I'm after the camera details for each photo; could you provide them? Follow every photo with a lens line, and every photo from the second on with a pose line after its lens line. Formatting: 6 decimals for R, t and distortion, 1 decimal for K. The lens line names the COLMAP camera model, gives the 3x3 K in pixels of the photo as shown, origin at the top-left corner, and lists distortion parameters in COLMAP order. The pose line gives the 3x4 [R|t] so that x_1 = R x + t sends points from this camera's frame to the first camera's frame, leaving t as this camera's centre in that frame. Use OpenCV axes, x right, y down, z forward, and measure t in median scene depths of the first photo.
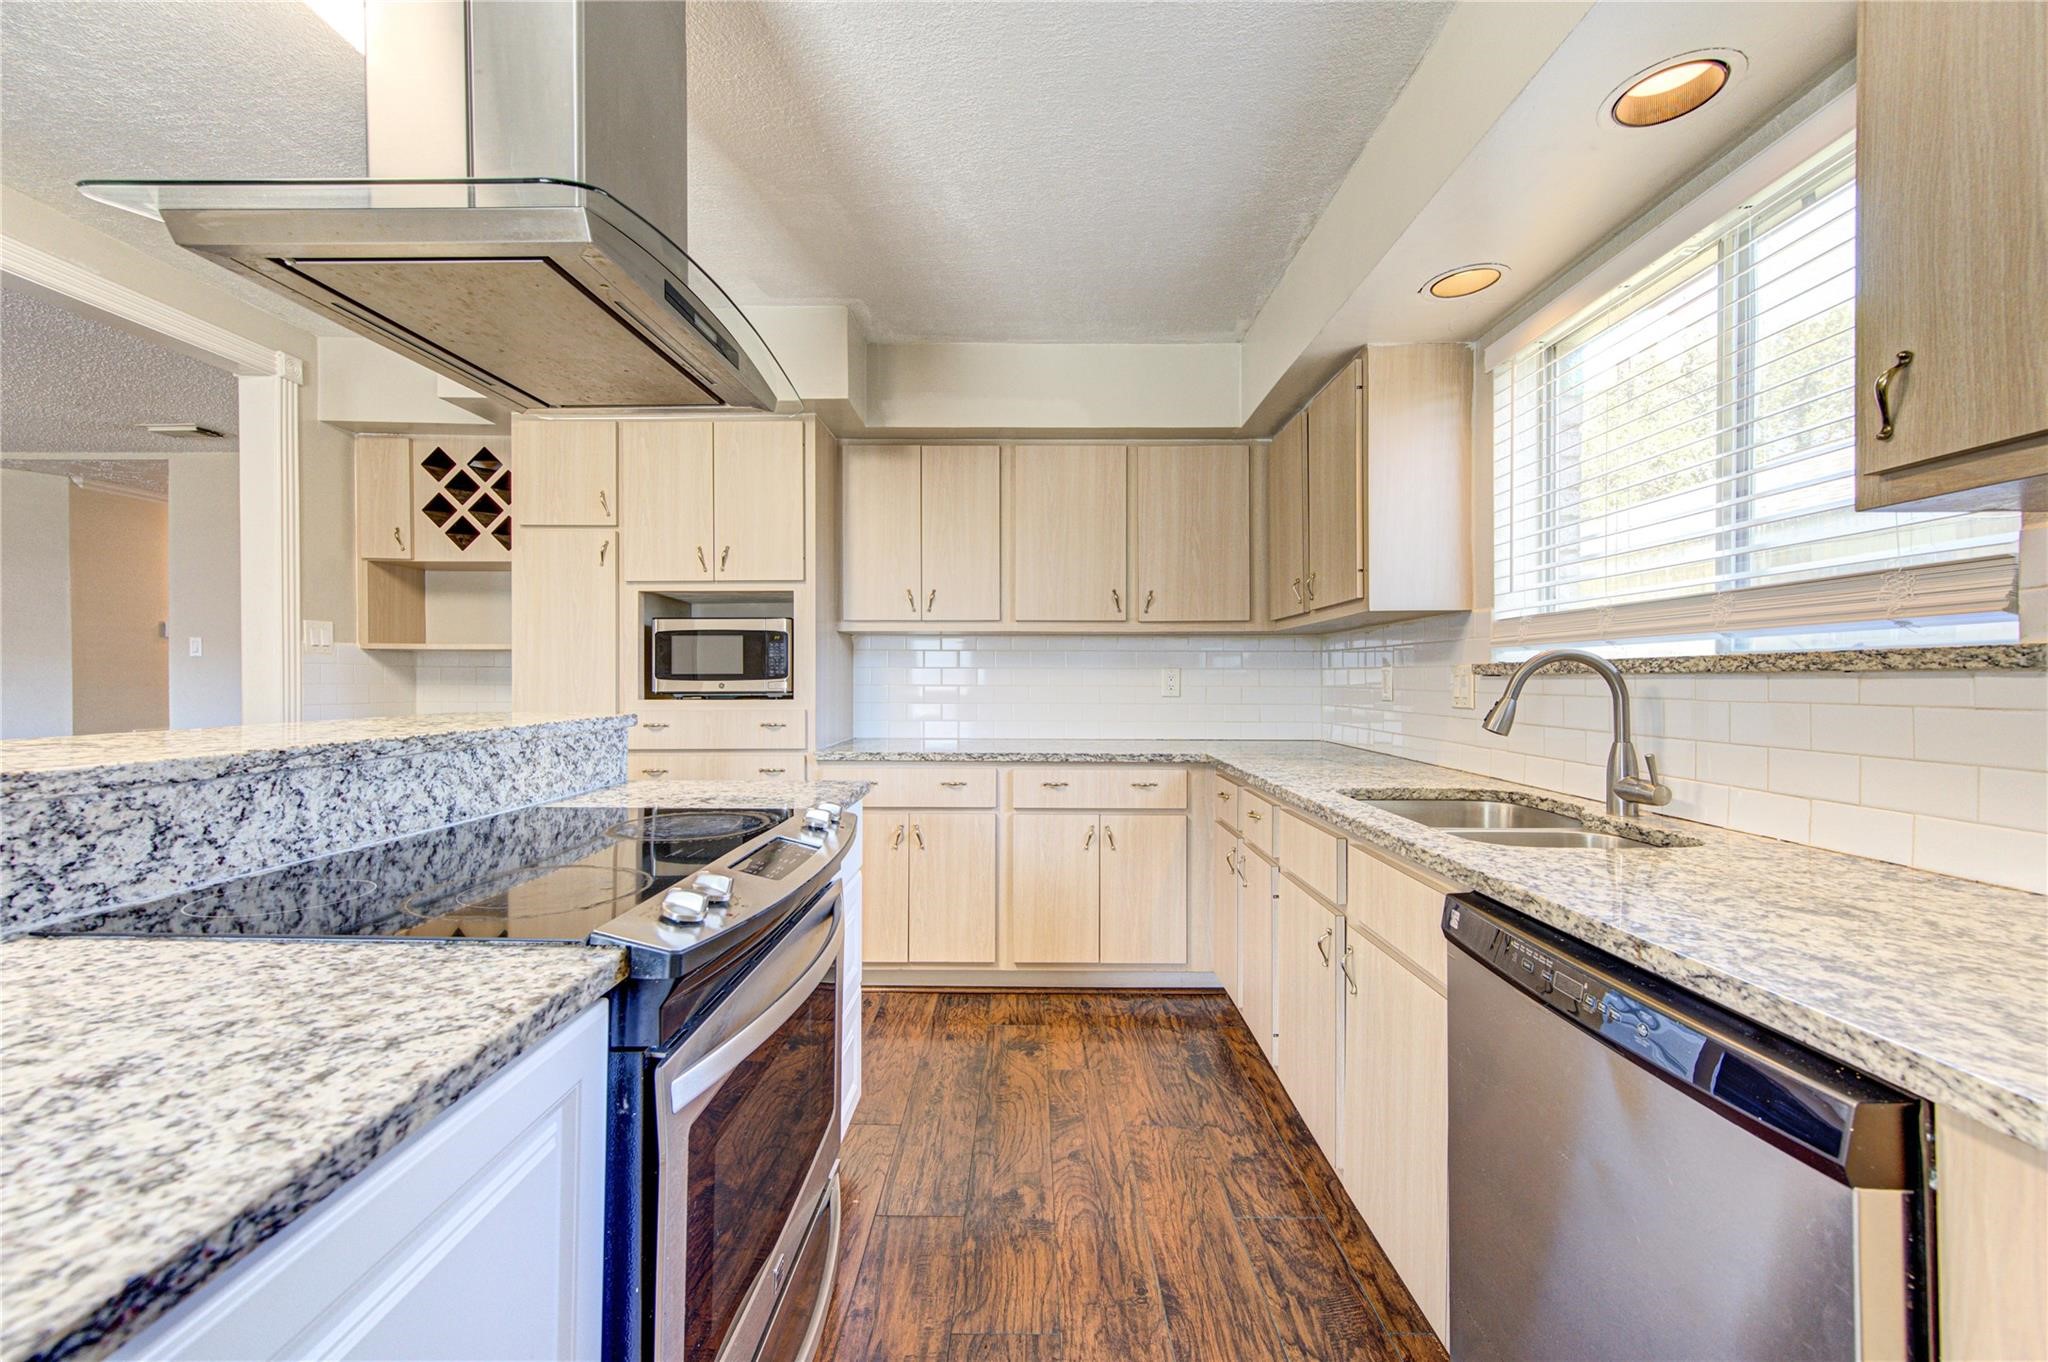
lens RADIAL K [[820.5, 0, 1033.4], [0, 820.5, 684.0], [0, 0, 1]] dist [-0.005068, 0.000296]
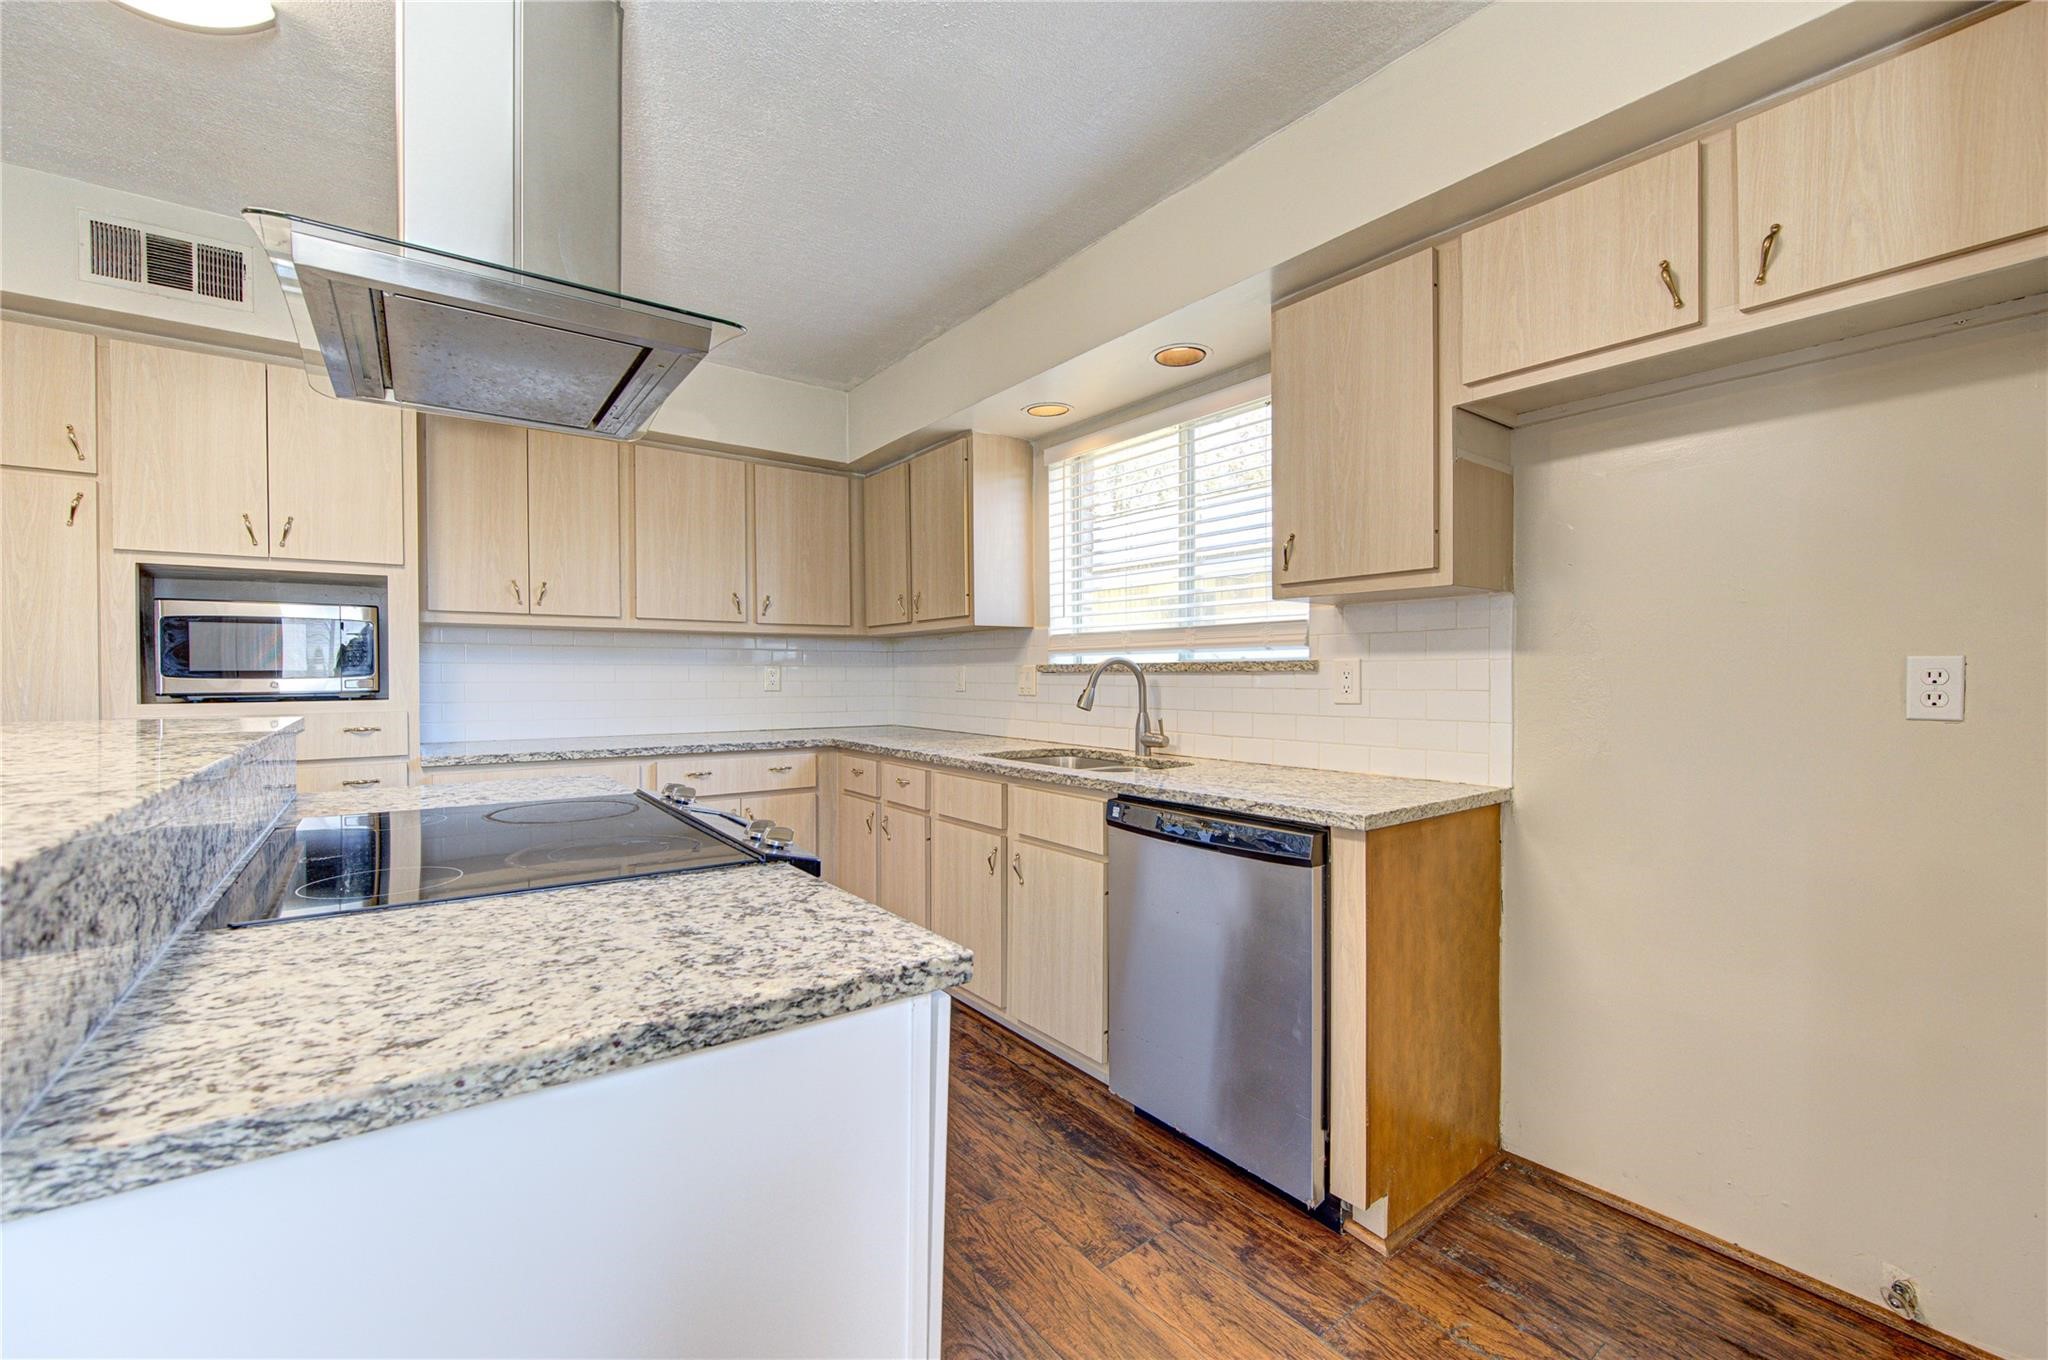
lens RADIAL K [[820.5, 0, 1027.1], [0, 820.5, 686.6], [0, 0, 1]] dist [-0.005068, 0.000296]
pose [[0.798495, -0.011066, 0.601900, -0.477620], [0.004909, 0.999917, 0.011872, -0.004188], [-0.601982, -0.006525, 0.798483, -0.204539]]
